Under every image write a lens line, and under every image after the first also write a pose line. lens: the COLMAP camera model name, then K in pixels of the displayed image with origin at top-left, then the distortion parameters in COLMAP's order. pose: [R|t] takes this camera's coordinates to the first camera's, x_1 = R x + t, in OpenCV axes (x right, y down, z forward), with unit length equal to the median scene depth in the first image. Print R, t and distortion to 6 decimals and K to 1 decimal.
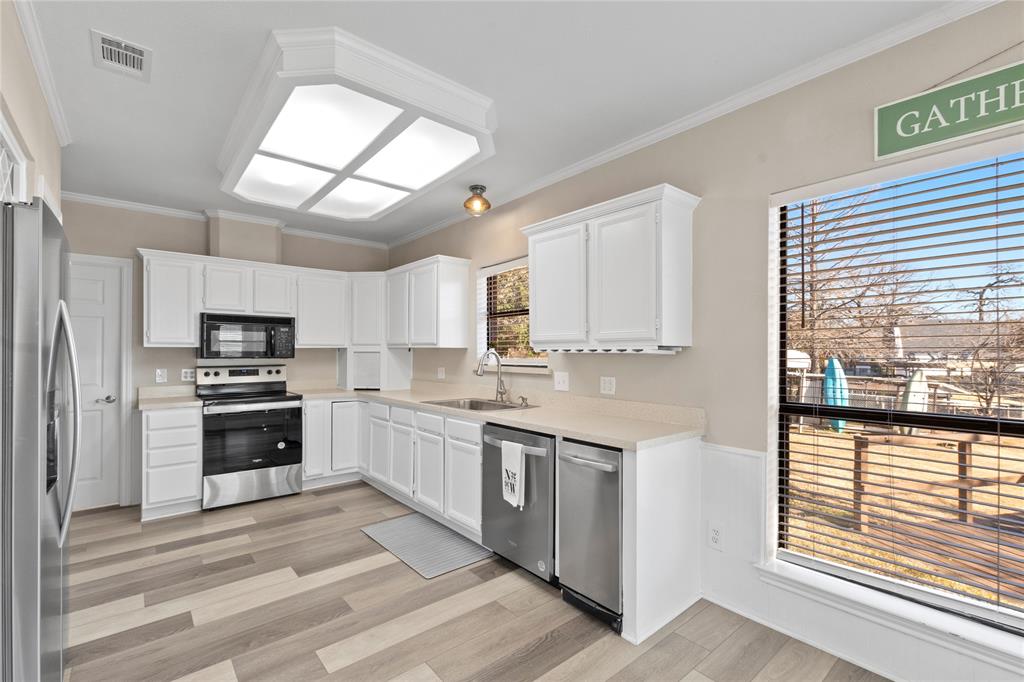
lens RADIAL K [[441.2, 0, 511.8], [0, 441.2, 348.3], [0, 0, 1]] dist [0.001742, -0.000623]
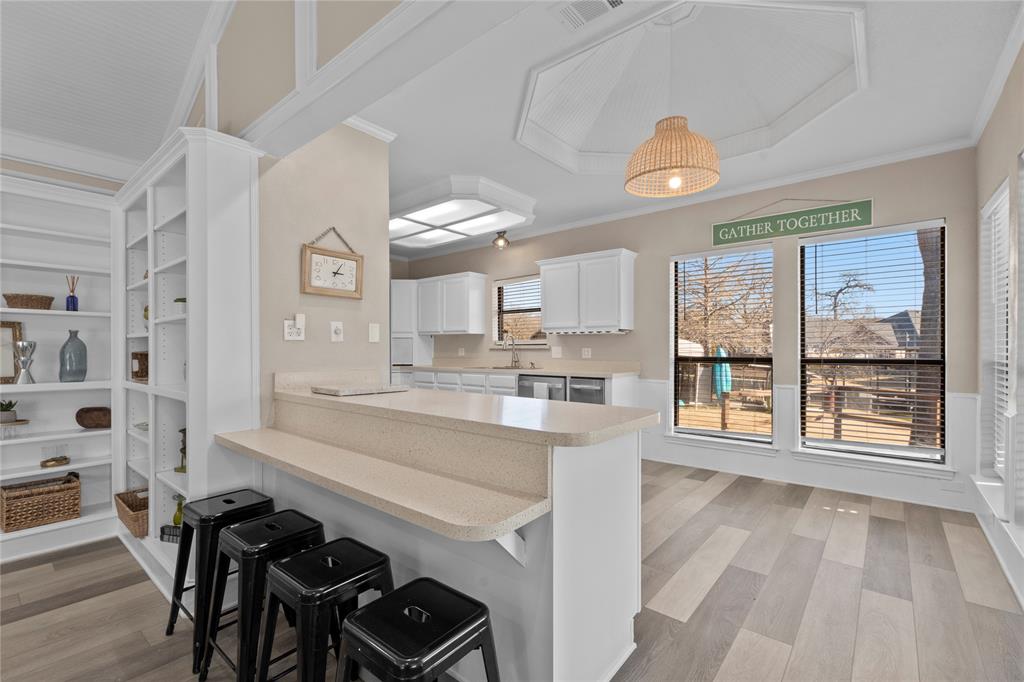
lens RADIAL K [[444.8, 0, 515.1], [0, 444.8, 348.0], [0, 0, 1]] dist [0.008410, -0.000060]
pose [[0.982798, -0.004908, 0.184618, -0.303914], [0.003367, 0.999957, 0.008658, 0.037131], [-0.184652, -0.007888, 0.982772, -0.539965]]
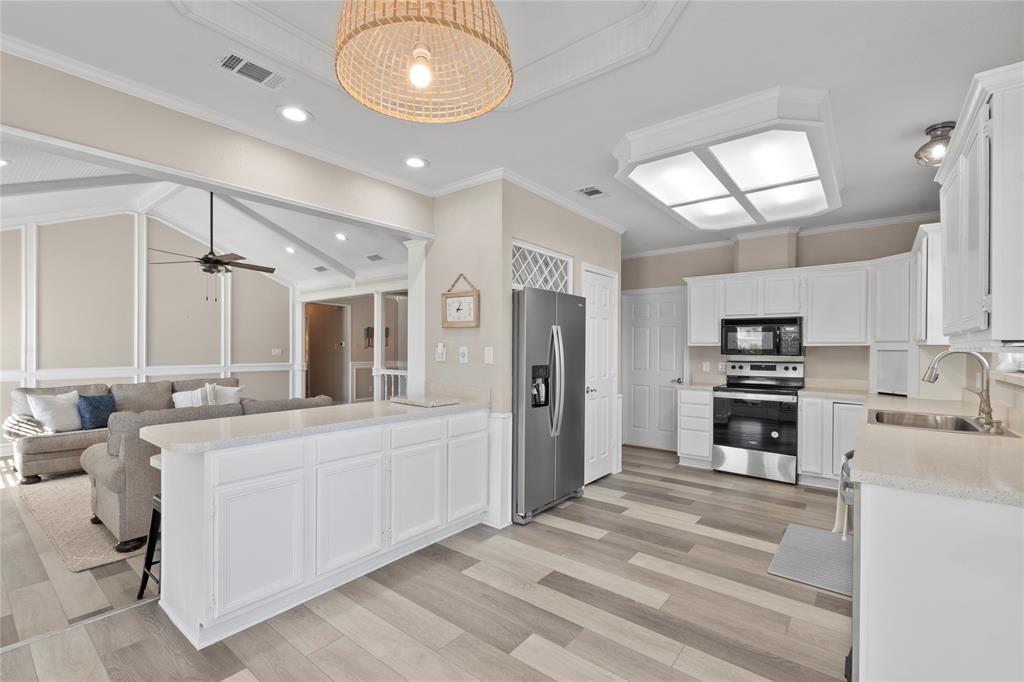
lens RADIAL K [[444.8, 0, 515.1], [0, 444.8, 348.0], [0, 0, 1]] dist [0.008410, -0.000060]
pose [[0.211262, 0.000194, -0.977429, 0.474385], [0.003723, 0.999993, 0.001004, 0.000621], [0.977422, -0.003851, 0.211260, 0.145210]]
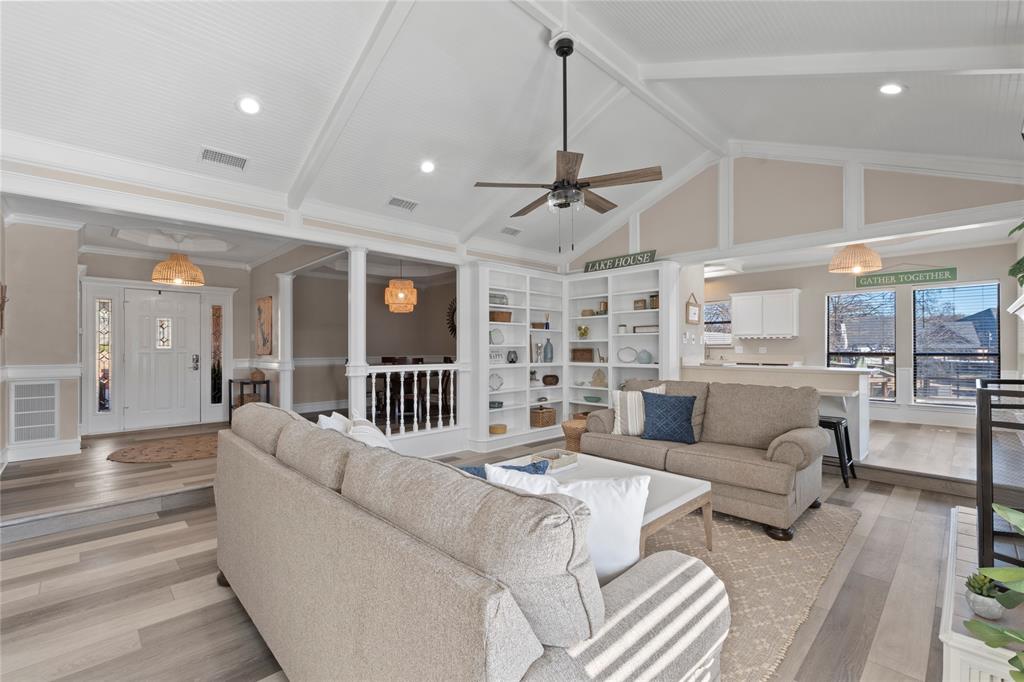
lens RADIAL K [[441.2, 0, 511.8], [0, 441.2, 348.3], [0, 0, 1]] dist [0.001742, -0.000623]
pose [[0.997006, -0.004222, 0.077207, -1.258366], [0.003398, 0.999936, 0.010801, 0.027448], [-0.077247, -0.010506, 0.996957, -1.337946]]
